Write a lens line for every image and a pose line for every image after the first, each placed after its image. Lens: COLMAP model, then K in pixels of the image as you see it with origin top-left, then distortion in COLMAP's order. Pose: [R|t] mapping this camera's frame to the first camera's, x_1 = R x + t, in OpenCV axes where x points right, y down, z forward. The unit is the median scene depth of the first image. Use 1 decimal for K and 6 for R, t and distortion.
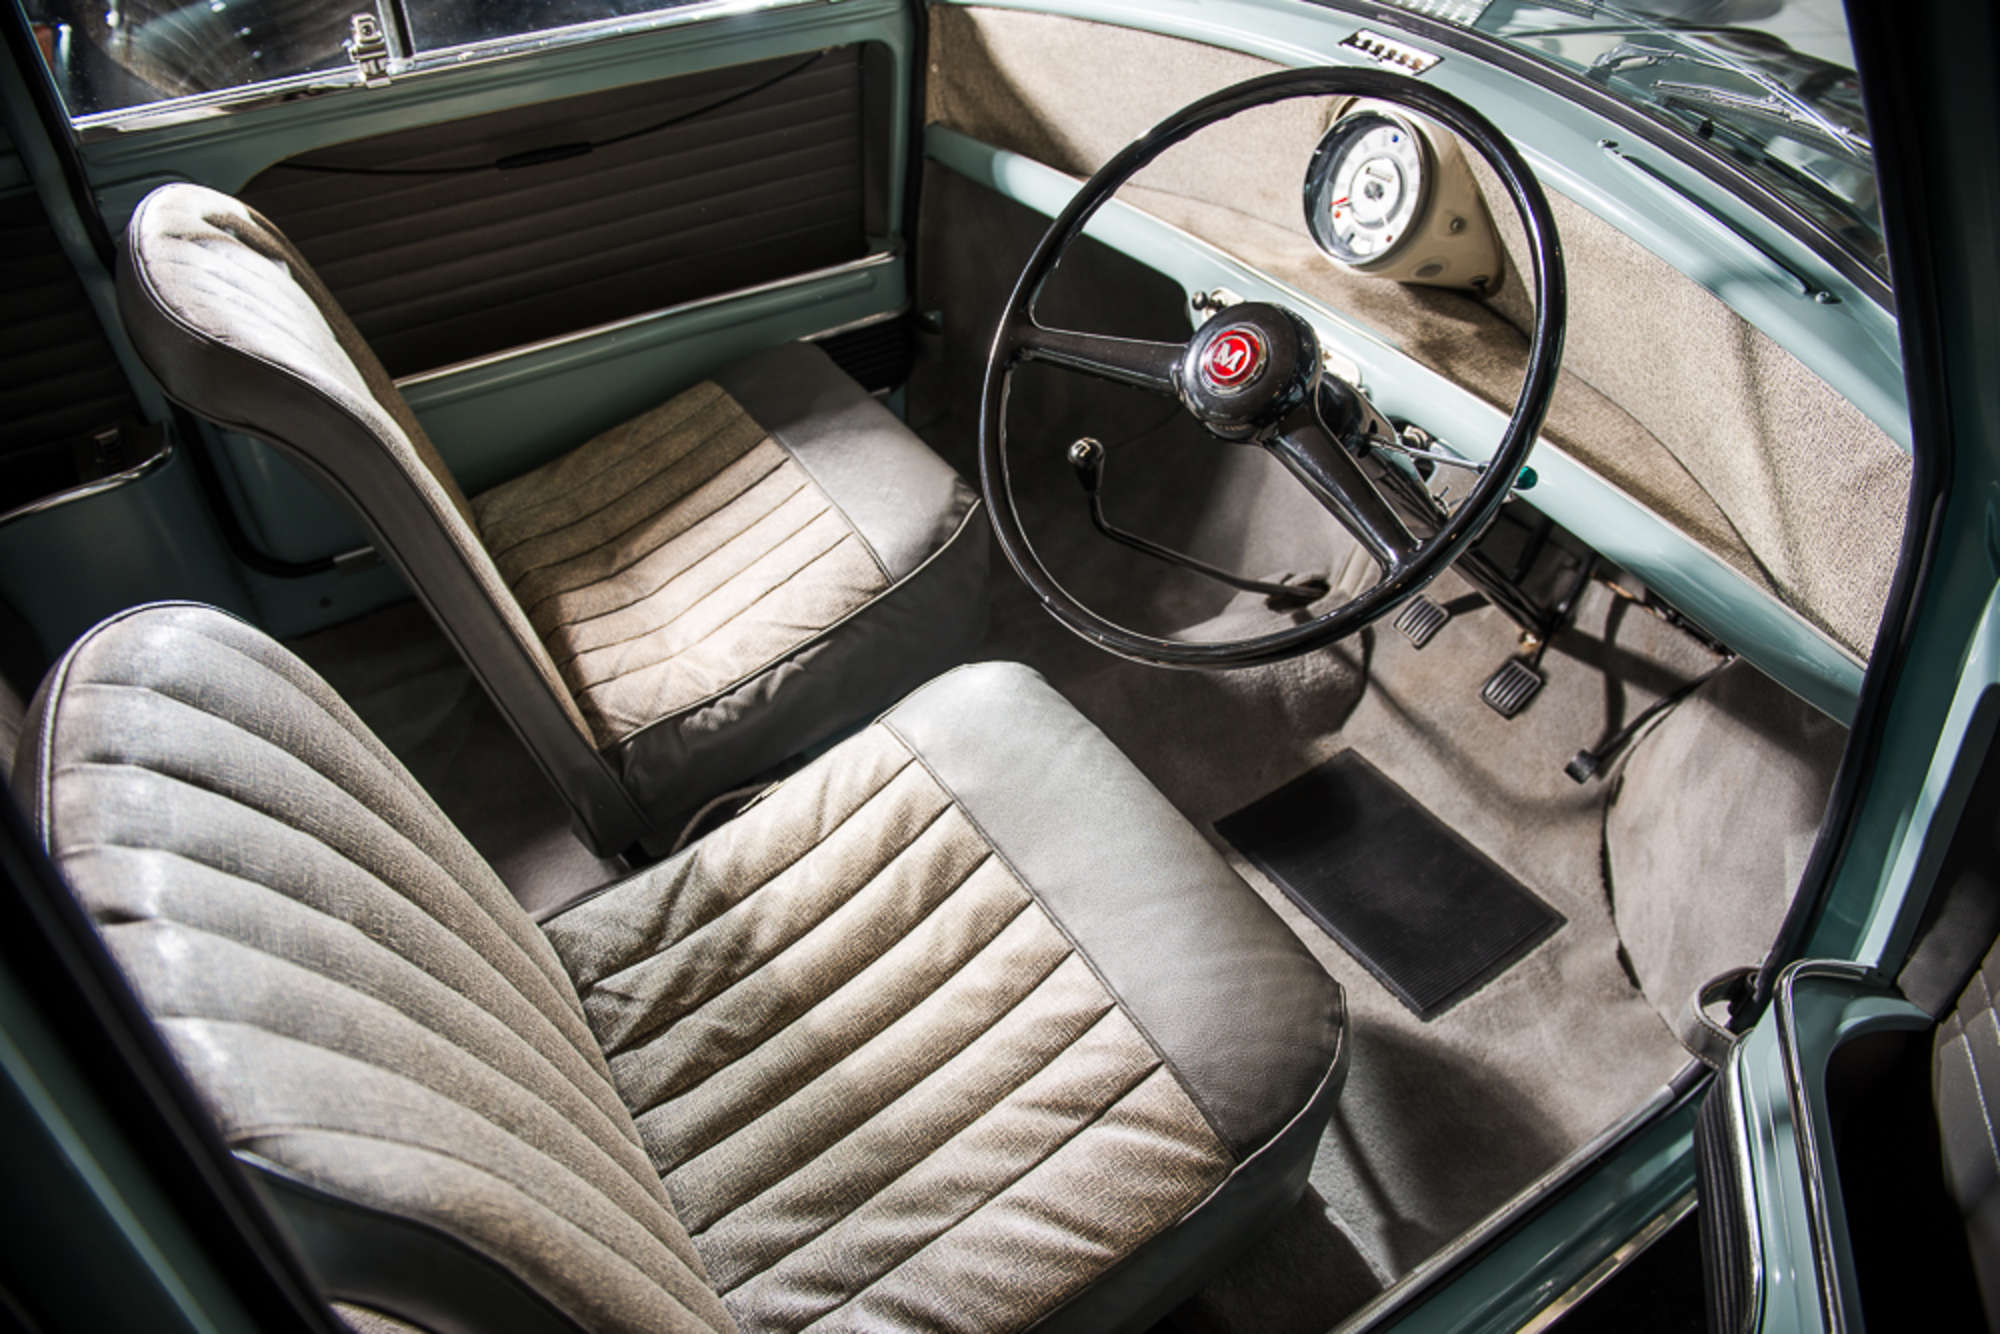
lens RADIAL K [[1324.7, 0, 1000.0], [0, 1324.7, 667.0], [0, 0, 1]] dist [-0.061102, -0.002556]
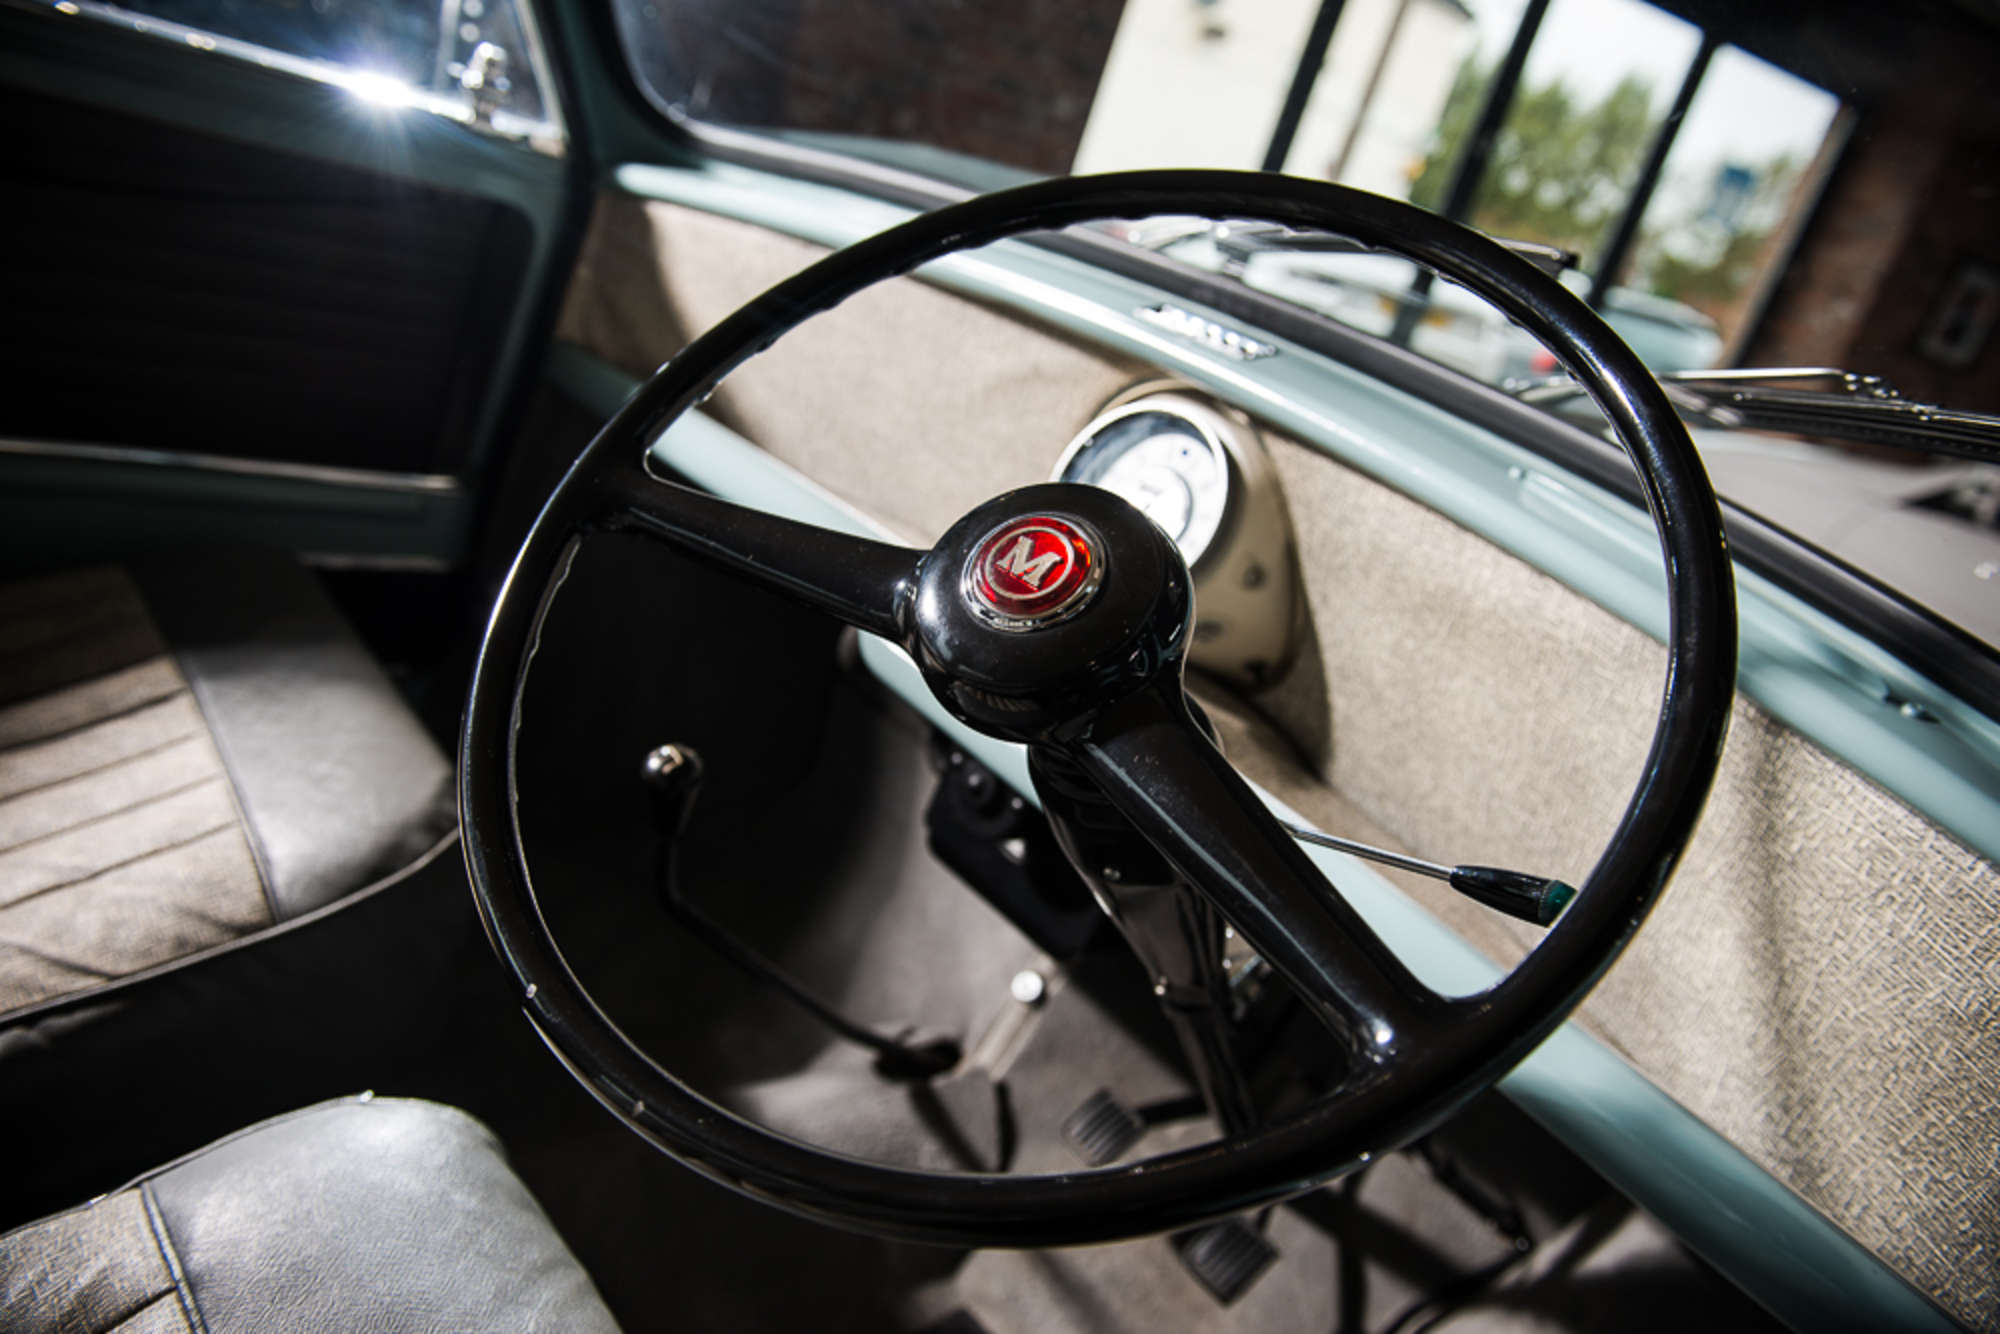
lens RADIAL K [[1324.7, 0, 1000.0], [0, 1324.7, 667.0], [0, 0, 1]] dist [-0.061102, -0.002556]
pose [[0.928046, 0.243355, 0.281972, 0.022431], [-0.138262, 0.928036, -0.345879, -0.016504], [-0.345852, 0.282006, 0.894907, 0.394685]]
